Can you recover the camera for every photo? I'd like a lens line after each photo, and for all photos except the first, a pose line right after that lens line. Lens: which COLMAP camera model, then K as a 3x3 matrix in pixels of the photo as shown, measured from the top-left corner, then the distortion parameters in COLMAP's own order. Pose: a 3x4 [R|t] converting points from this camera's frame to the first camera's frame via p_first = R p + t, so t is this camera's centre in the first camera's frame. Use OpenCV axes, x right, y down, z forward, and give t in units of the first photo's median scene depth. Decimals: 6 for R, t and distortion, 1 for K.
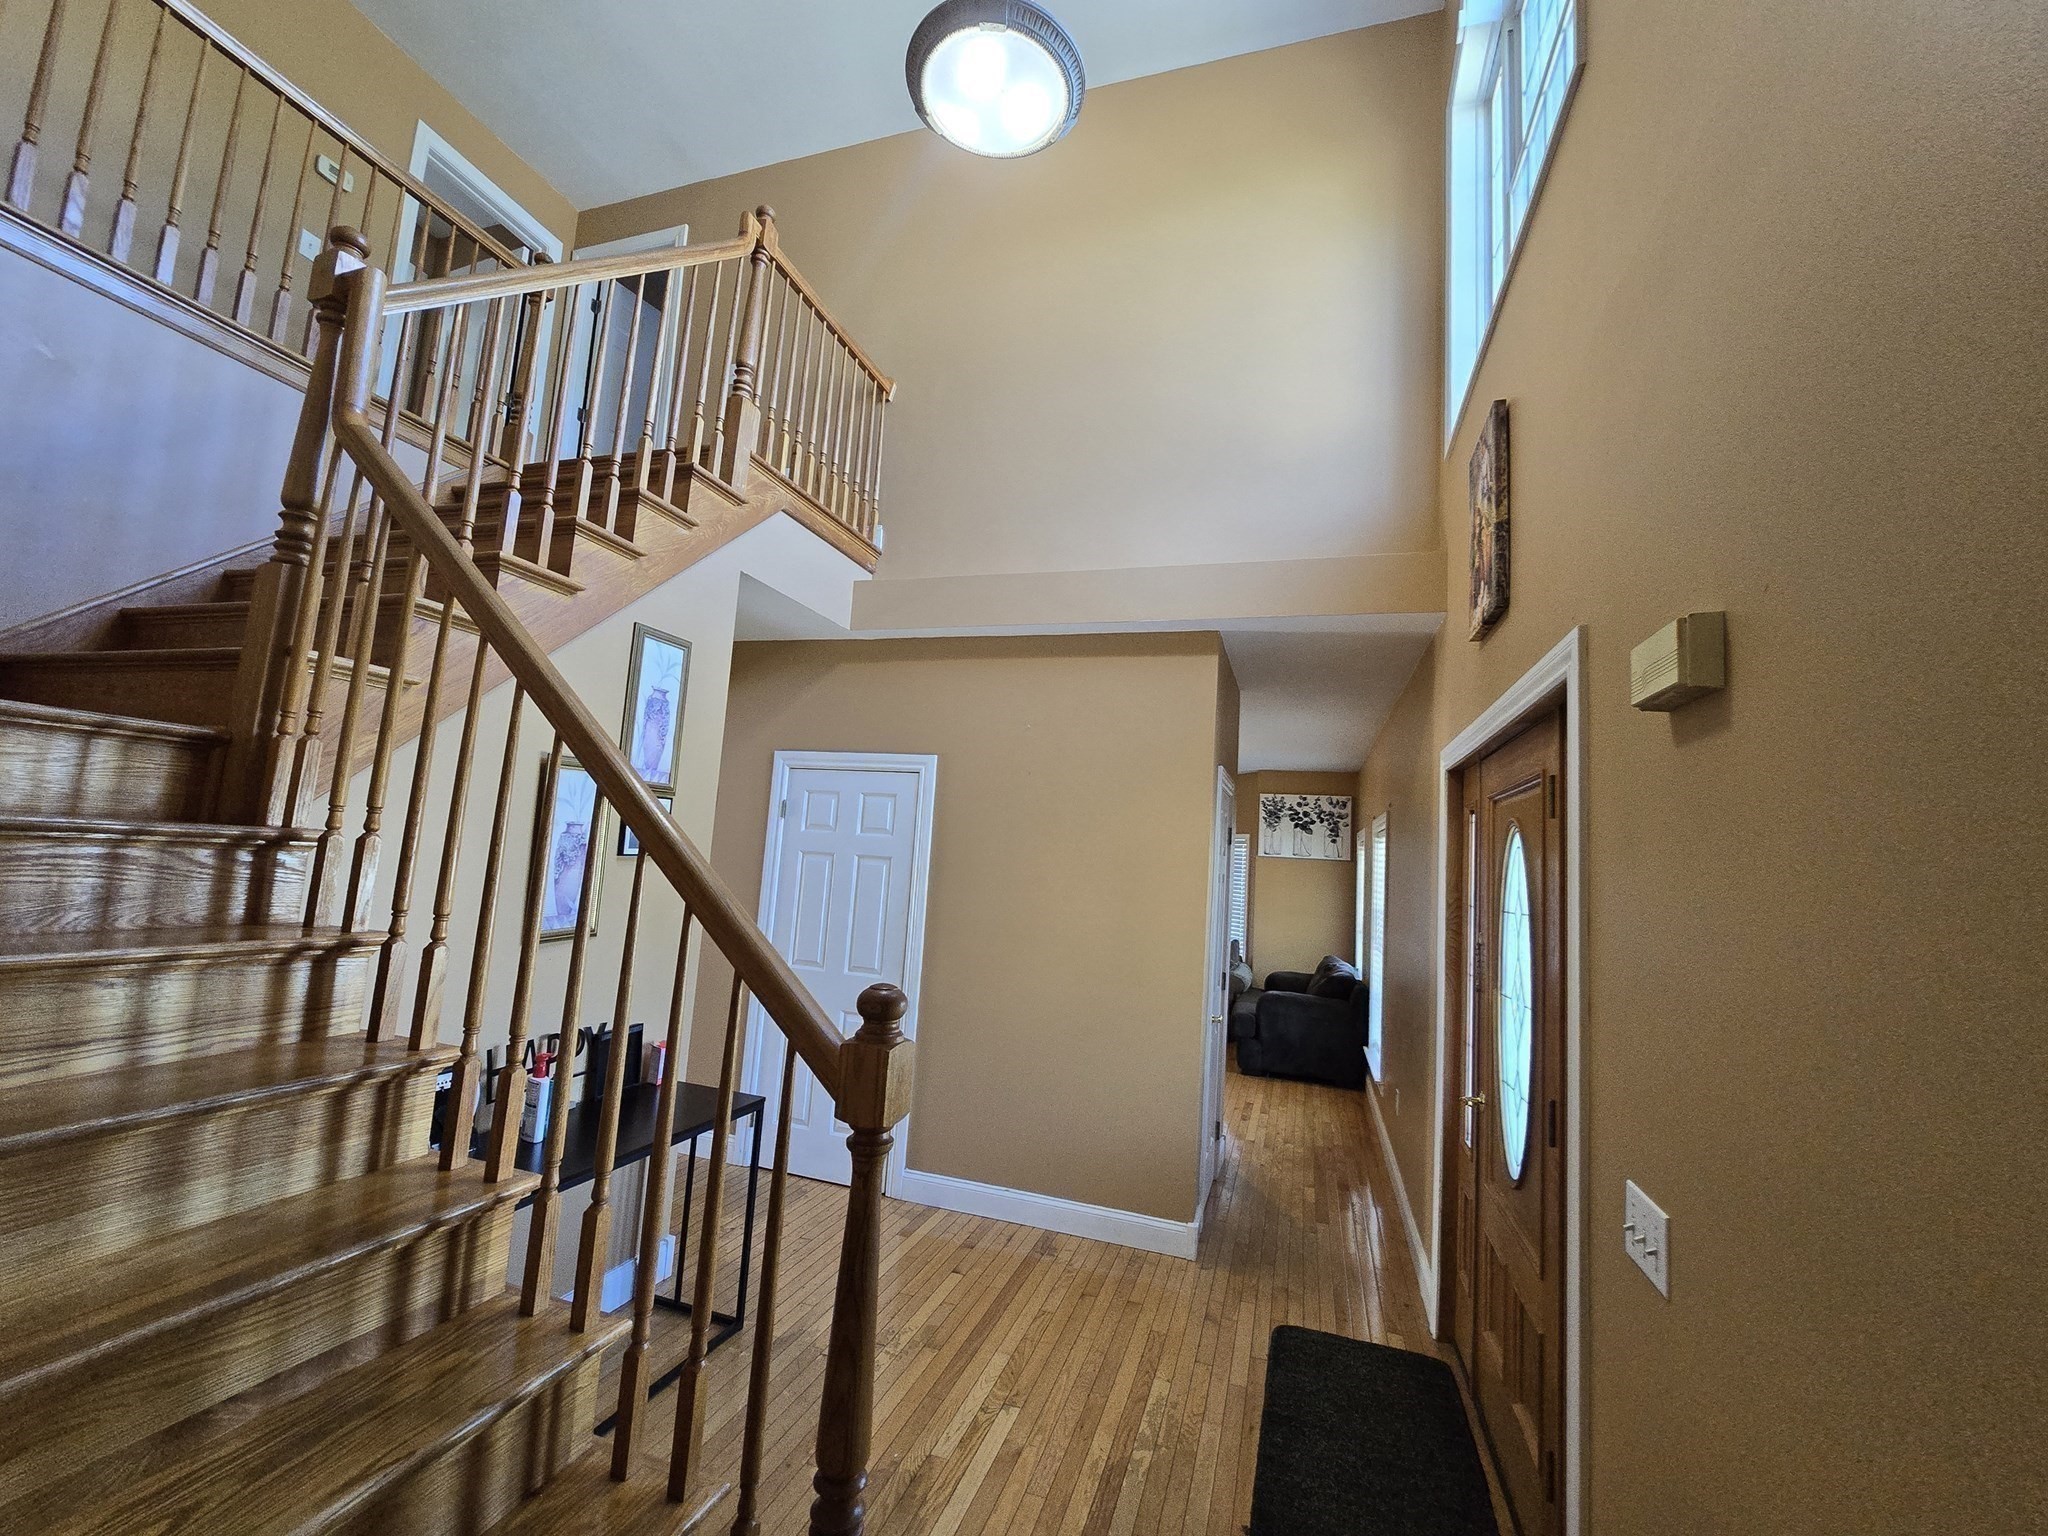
lens RADIAL K [[845.7, 0, 1024.0], [0, 845.7, 768.0], [0, 0, 1]] dist [0.000880, 0.000189]
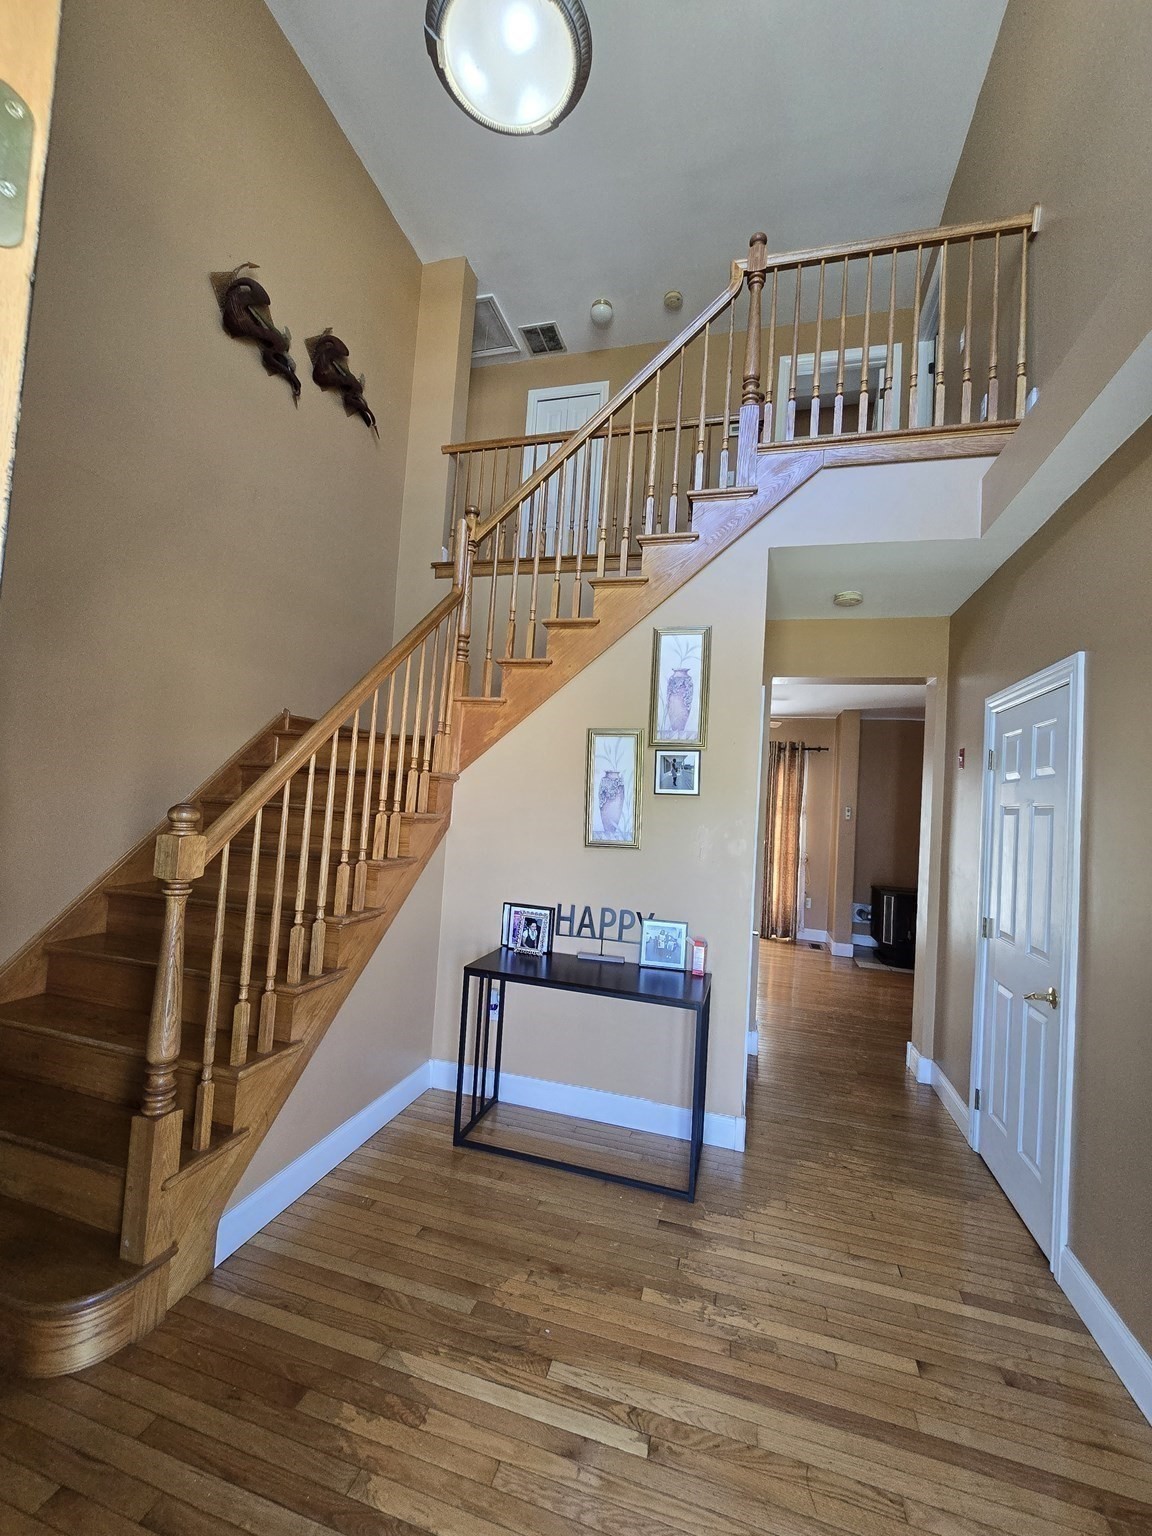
lens RADIAL K [[634.3, 0, 576.0], [0, 634.3, 768.0], [0, 0, 1]] dist [0.000880, 0.000189]
pose [[0.037394, -0.112121, -0.992991, 0.543436], [0.051813, 0.992567, -0.110122, 0.163693], [0.997956, -0.047332, 0.042925, 0.798396]]
